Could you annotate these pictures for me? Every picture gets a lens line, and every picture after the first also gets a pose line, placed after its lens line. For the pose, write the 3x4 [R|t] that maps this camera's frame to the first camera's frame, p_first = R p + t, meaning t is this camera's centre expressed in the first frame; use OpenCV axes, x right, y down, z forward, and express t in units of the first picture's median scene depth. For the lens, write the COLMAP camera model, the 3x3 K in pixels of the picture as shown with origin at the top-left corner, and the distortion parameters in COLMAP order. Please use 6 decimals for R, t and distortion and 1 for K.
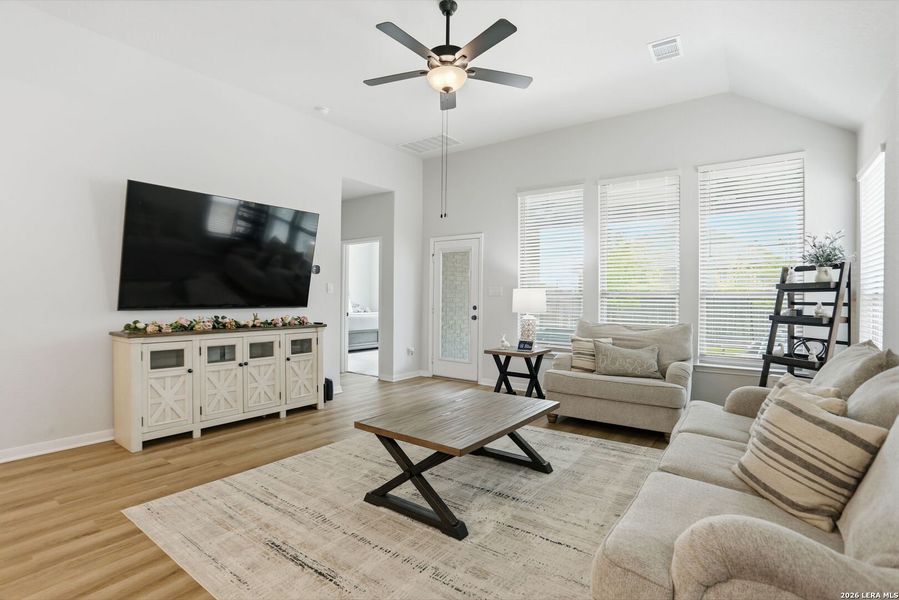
lens RADIAL K [[431.7, 0, 448.3], [0, 431.7, 302.1], [0, 0, 1]] dist [-0.067721, 0.019954]
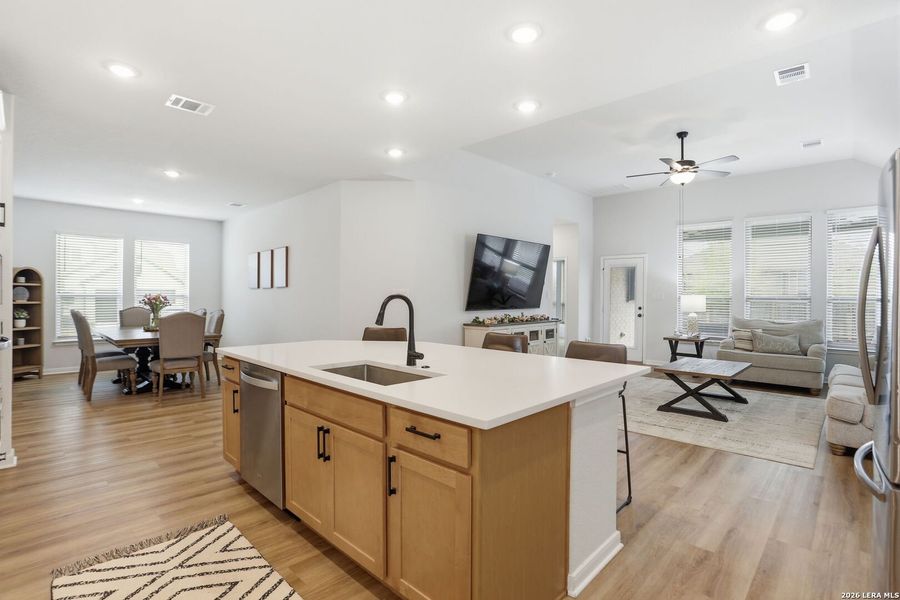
lens RADIAL K [[429.1, 0, 473.7], [0, 429.1, 299.3], [0, 0, 1]] dist [-0.002685, -0.000206]
pose [[0.996033, -0.003218, -0.088921, -0.540831], [0.002719, 0.999980, -0.005732, -0.014287], [0.088938, 0.005468, 0.996022, -0.637190]]
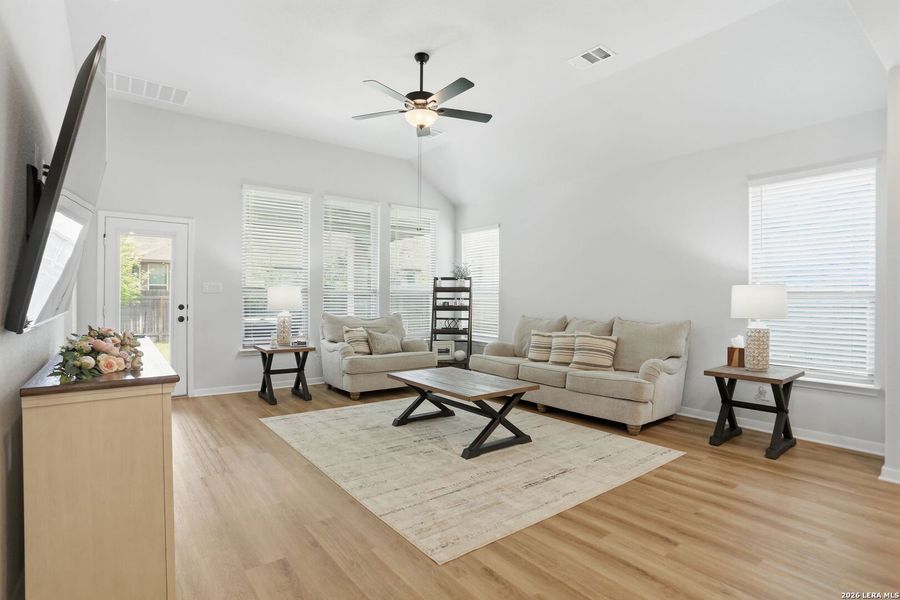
lens RADIAL K [[444.9, 0, 446.4], [0, 444.9, 299.1], [0, 0, 1]] dist [-0.073099, 0.030122]
pose [[0.287434, -0.006980, 0.957775, -0.922138], [0.007173, 0.999961, 0.005135, -0.004142], [-0.957774, 0.005395, 0.287473, 0.438087]]
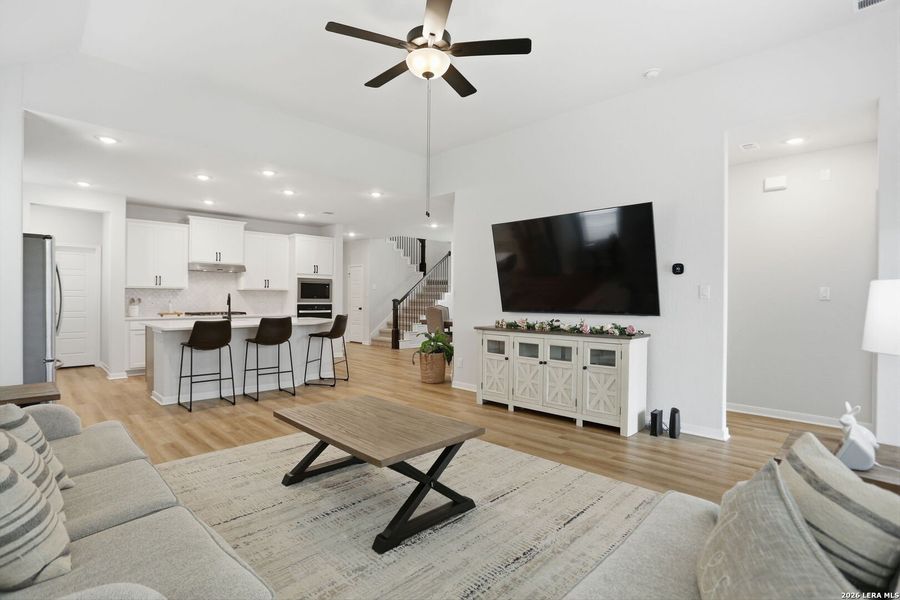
lens RADIAL K [[432.2, 0, 448.8], [0, 432.2, 302.2], [0, 0, 1]] dist [-0.067721, 0.019954]
pose [[-0.136776, -0.004063, -0.990594, 0.680665], [-0.019149, 0.999816, -0.001456, -0.007591], [0.990417, 0.018770, -0.136828, 0.904344]]
